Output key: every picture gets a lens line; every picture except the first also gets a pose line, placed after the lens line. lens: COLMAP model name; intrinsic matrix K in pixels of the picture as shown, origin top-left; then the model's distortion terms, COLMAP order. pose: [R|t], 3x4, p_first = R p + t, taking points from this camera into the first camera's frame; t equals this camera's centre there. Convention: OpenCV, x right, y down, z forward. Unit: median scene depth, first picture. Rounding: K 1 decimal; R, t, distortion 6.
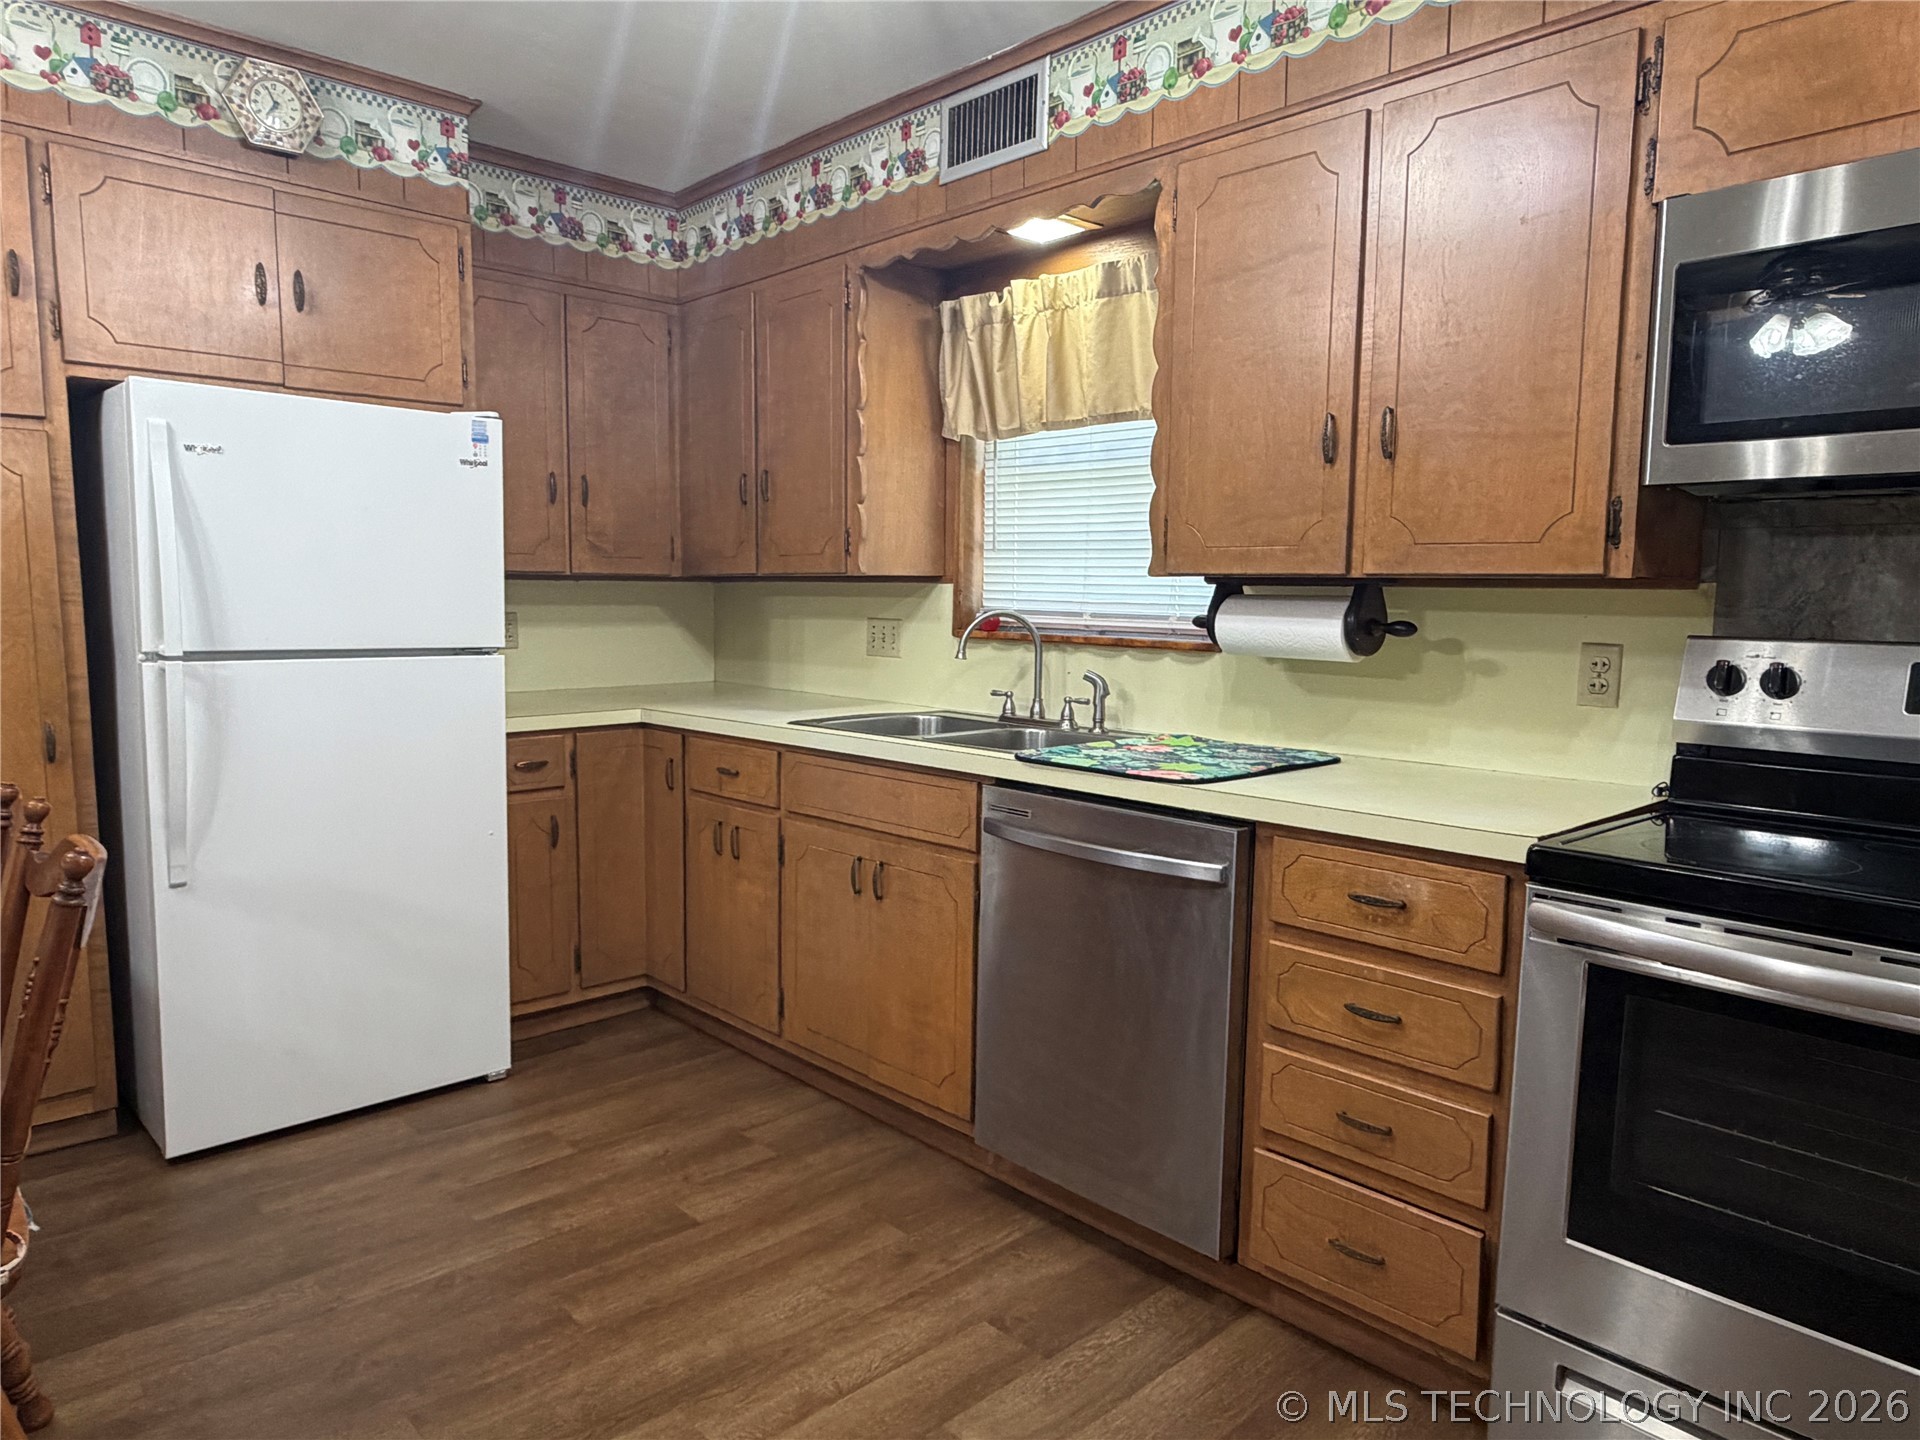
lens RADIAL K [[1235.0, 0, 945.2], [0, 1235.0, 723.2], [0, 0, 1]] dist [0.002349, 0.001562]
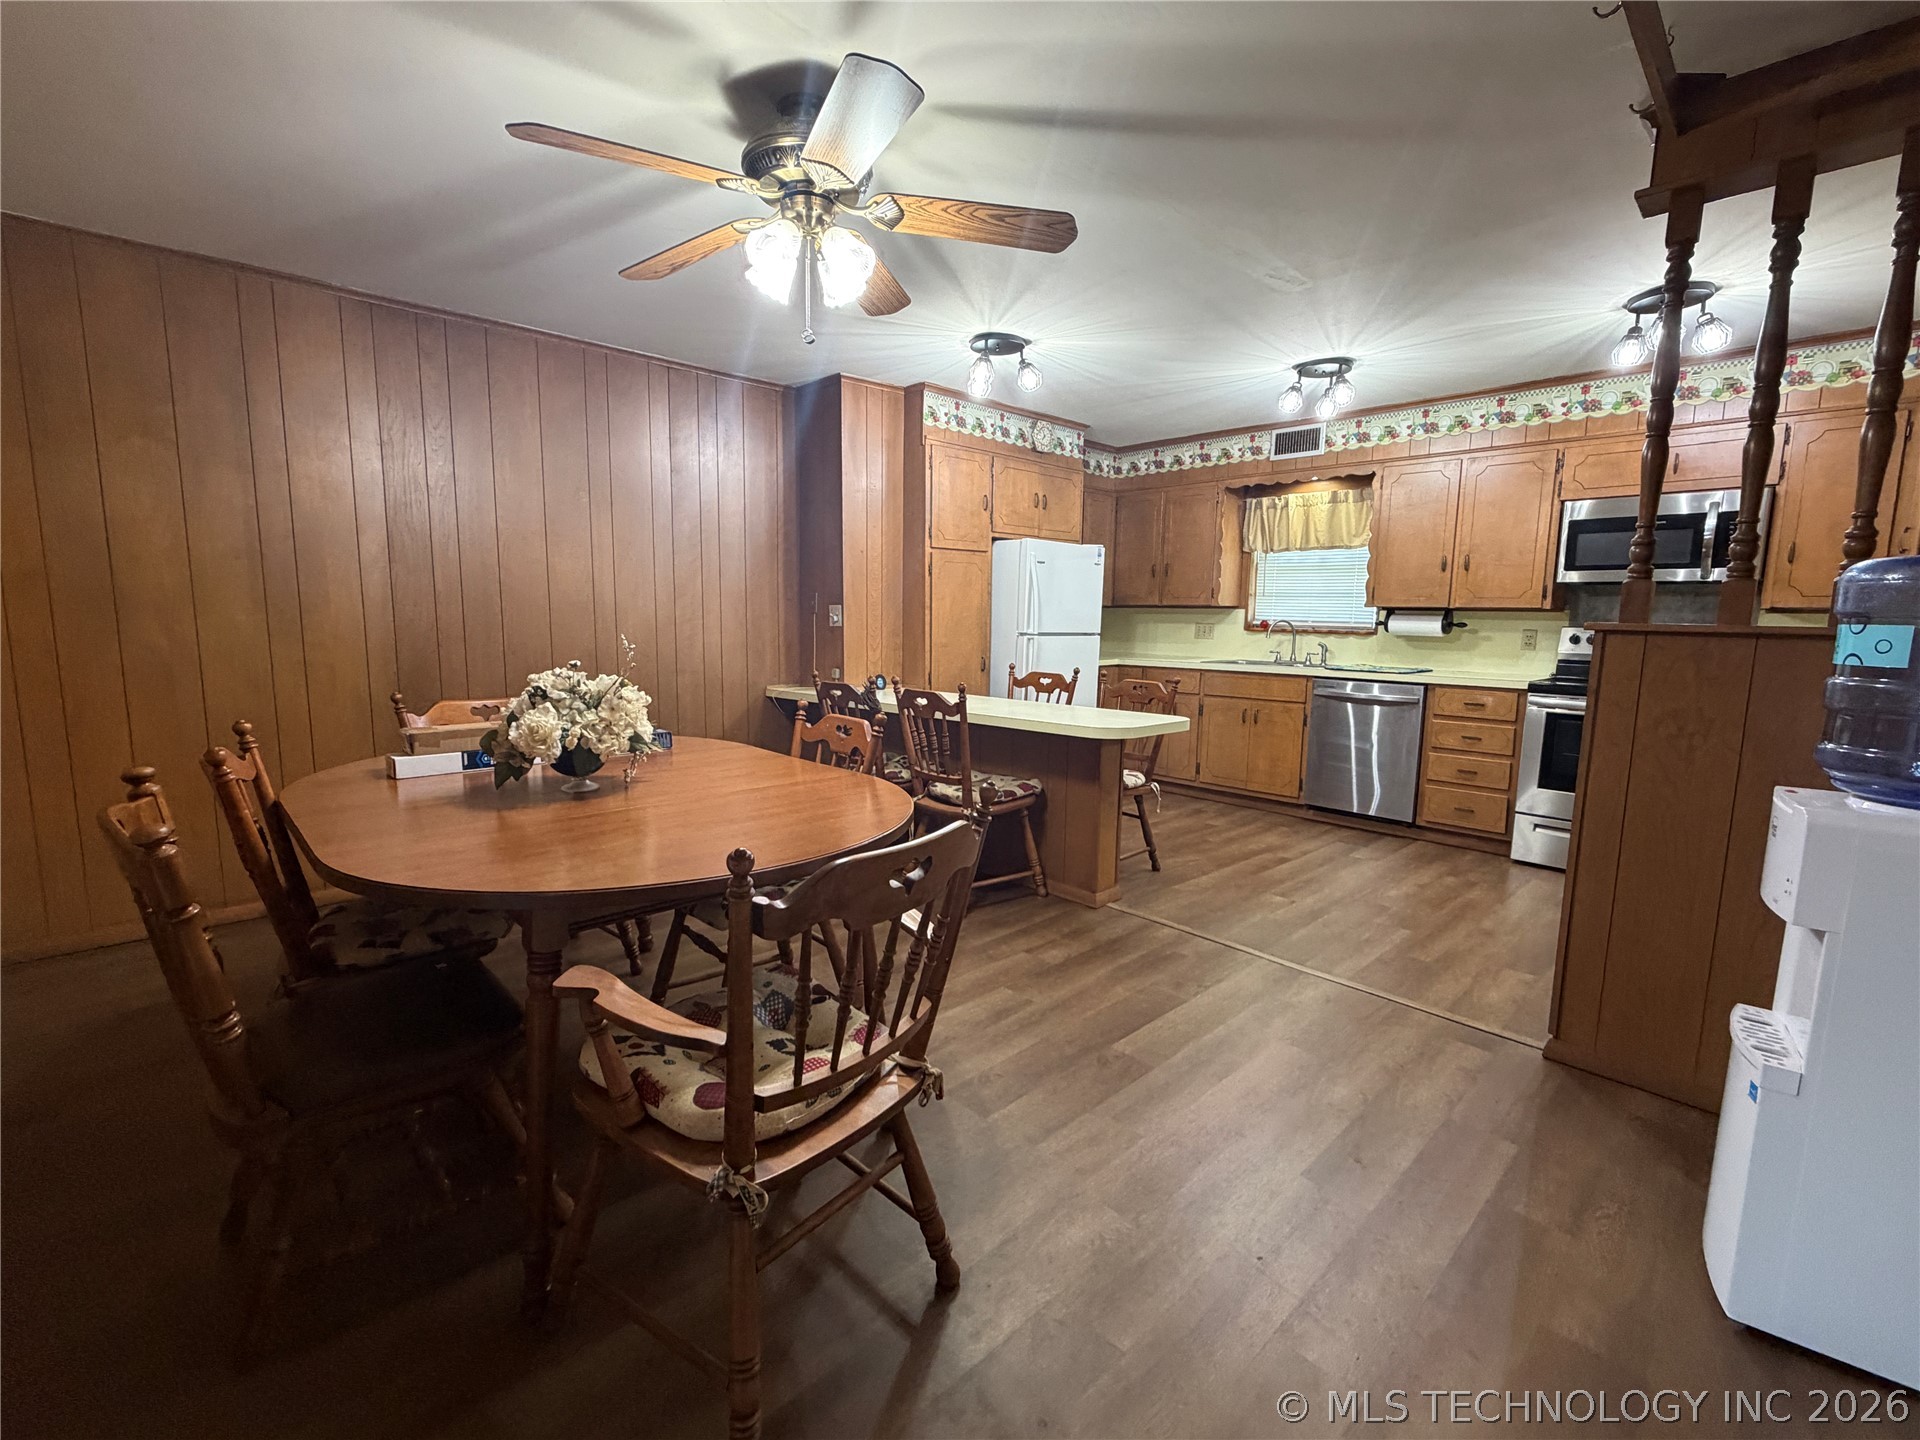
lens RADIAL K [[834.4, 0, 954.7], [0, 834.4, 717.9], [0, 0, 1]] dist [0.000379, 0.000158]
pose [[0.999955, 0.002349, 0.009145, -0.918673], [-0.002528, 0.999804, 0.019617, 0.117697], [-0.009097, -0.019639, 0.999766, -1.070802]]
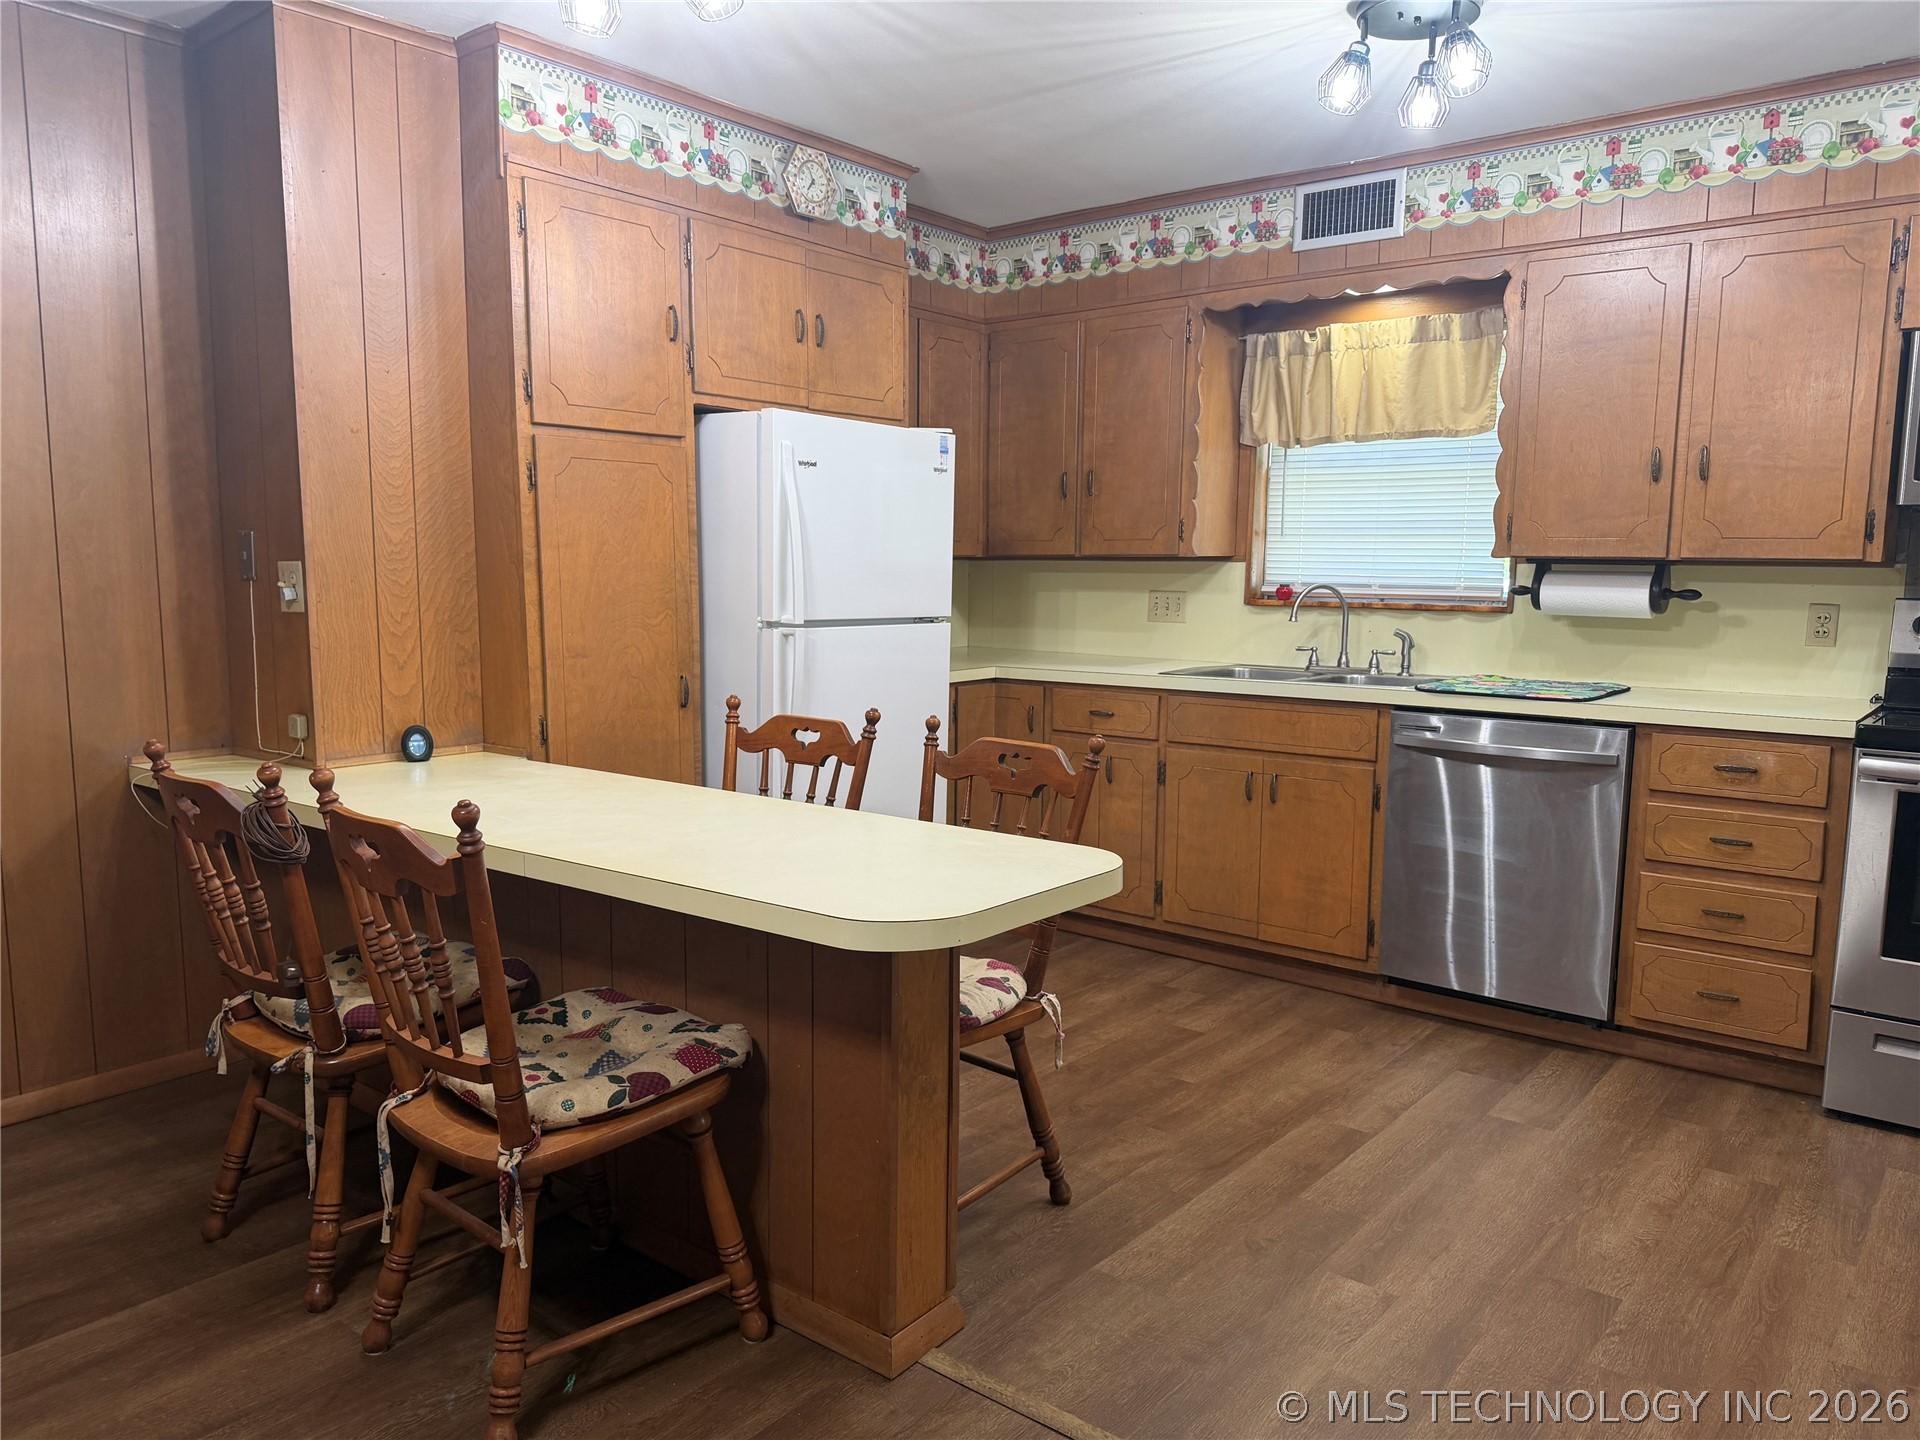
lens RADIAL K [[1362.6, 0, 961.4], [0, 1362.6, 729.8], [0, 0, 1]] dist [0.048653, -0.052147]
pose [[0.989914, -0.019649, 0.140299, -0.724287], [0.016760, 0.999623, 0.021740, 0.033214], [-0.140673, -0.019170, 0.989871, -0.491974]]
